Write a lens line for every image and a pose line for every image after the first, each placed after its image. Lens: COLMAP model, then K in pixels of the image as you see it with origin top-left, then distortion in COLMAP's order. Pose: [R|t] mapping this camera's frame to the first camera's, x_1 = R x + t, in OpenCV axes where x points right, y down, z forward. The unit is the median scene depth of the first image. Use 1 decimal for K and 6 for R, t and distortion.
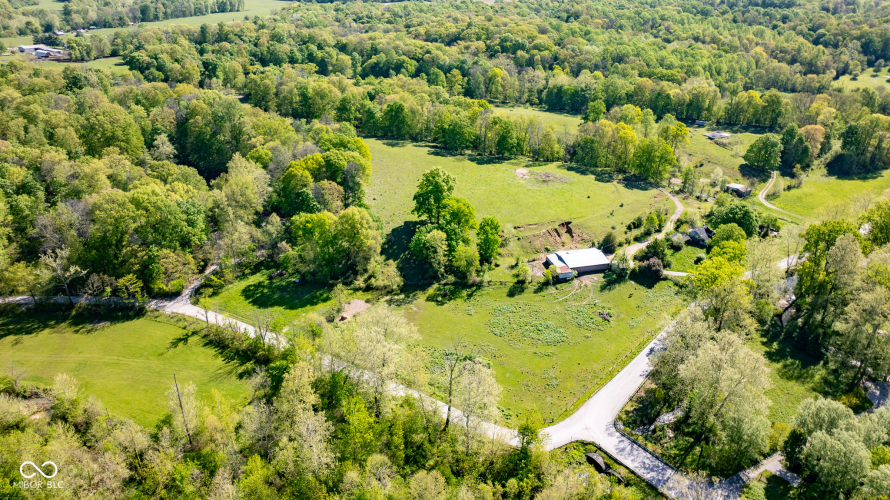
lens RADIAL K [[627.3, 0, 445.0], [0, 627.3, 250.0], [0, 0, 1]] dist [-0.034598, 0.030296]
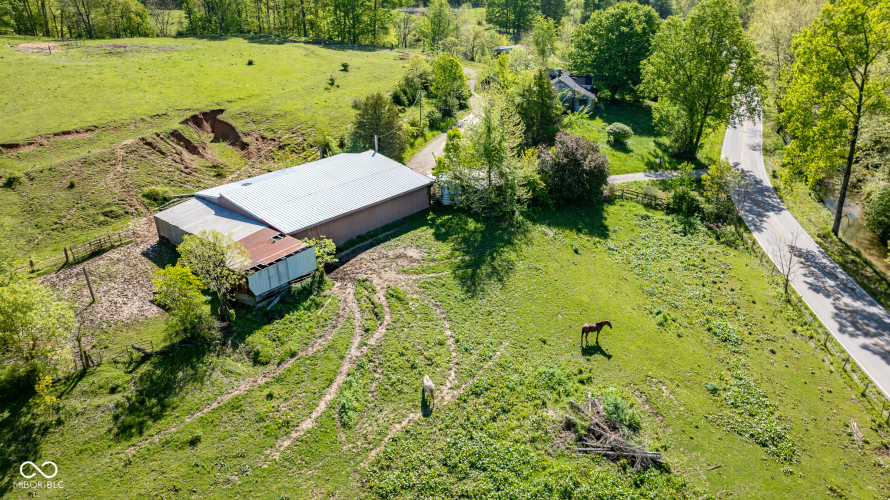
lens RADIAL K [[627.3, 0, 445.0], [0, 627.3, 250.0], [0, 0, 1]] dist [-0.034598, 0.030296]
pose [[0.819219, -0.239957, 0.520865, 0.125247], [0.251060, 0.966655, 0.050460, 0.033502], [-0.515605, 0.089431, 0.852146, 0.745435]]
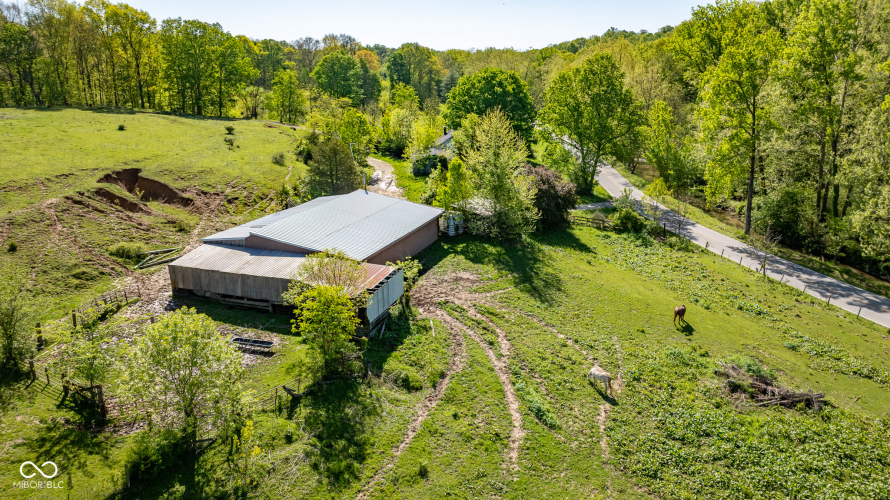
lens RADIAL K [[627.3, 0, 445.0], [0, 627.3, 250.0], [0, 0, 1]] dist [-0.034598, 0.030296]
pose [[0.562112, -0.230911, 0.794173, 0.064212], [0.351132, 0.936028, 0.023626, 0.027621], [-0.748823, 0.265579, 0.607232, 0.806666]]
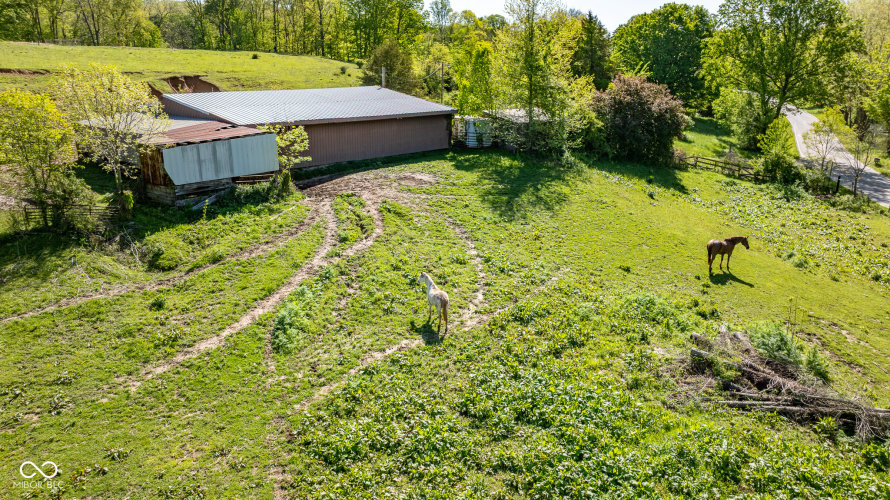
lens RADIAL K [[627.3, 0, 445.0], [0, 627.3, 250.0], [0, 0, 1]] dist [-0.034598, 0.030296]
pose [[0.841314, -0.148577, 0.519726, 0.149413], [0.225113, 0.970442, -0.086981, 0.071595], [-0.491441, 0.190176, 0.849894, 0.802808]]
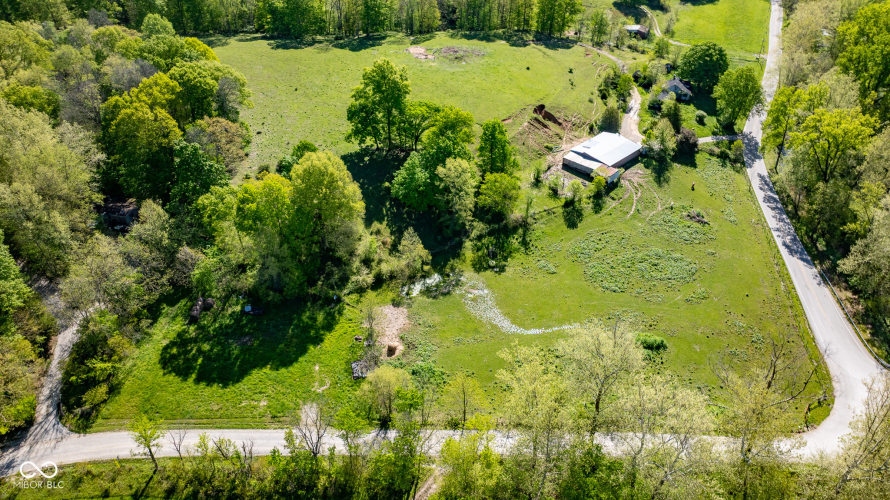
lens RADIAL K [[627.3, 0, 445.0], [0, 627.3, 250.0], [0, 0, 1]] dist [-0.034598, 0.030296]
pose [[0.861370, -0.296902, 0.412177, -0.274502], [0.218561, 0.949078, 0.226895, -0.079932], [-0.458554, -0.105355, 0.882399, 0.402698]]
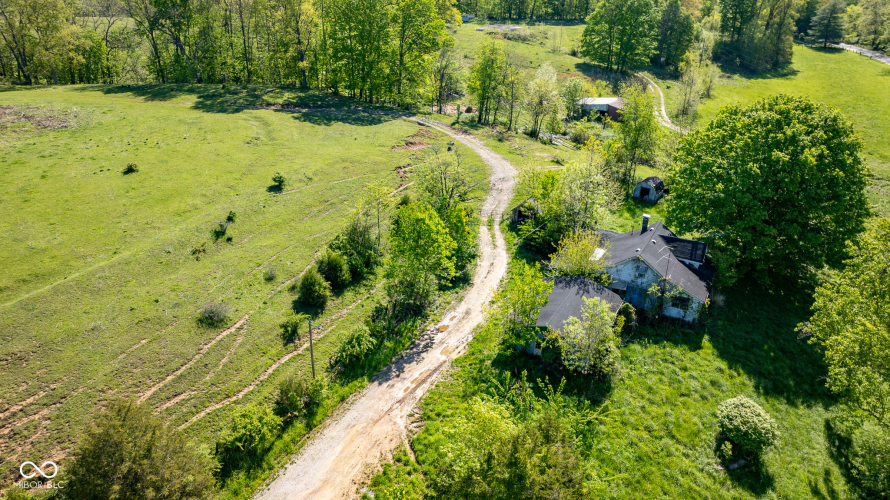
lens RADIAL K [[627.3, 0, 445.0], [0, 627.3, 250.0], [0, 0, 1]] dist [-0.034598, 0.030296]
pose [[0.914405, -0.168996, 0.367837, 0.282966], [0.169562, 0.985031, 0.031043, -0.050946], [-0.367576, 0.033985, 0.929372, 0.867565]]
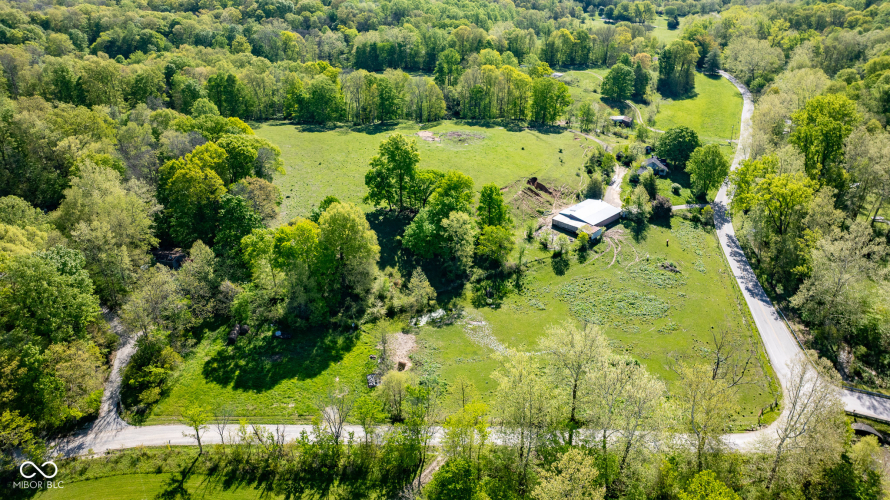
lens RADIAL K [[627.3, 0, 445.0], [0, 627.3, 250.0], [0, 0, 1]] dist [-0.034598, 0.030296]
pose [[0.866672, -0.226742, 0.444374, -0.325023], [0.216526, 0.973438, 0.074403, -0.041093], [-0.449441, 0.031736, 0.892746, 0.319560]]
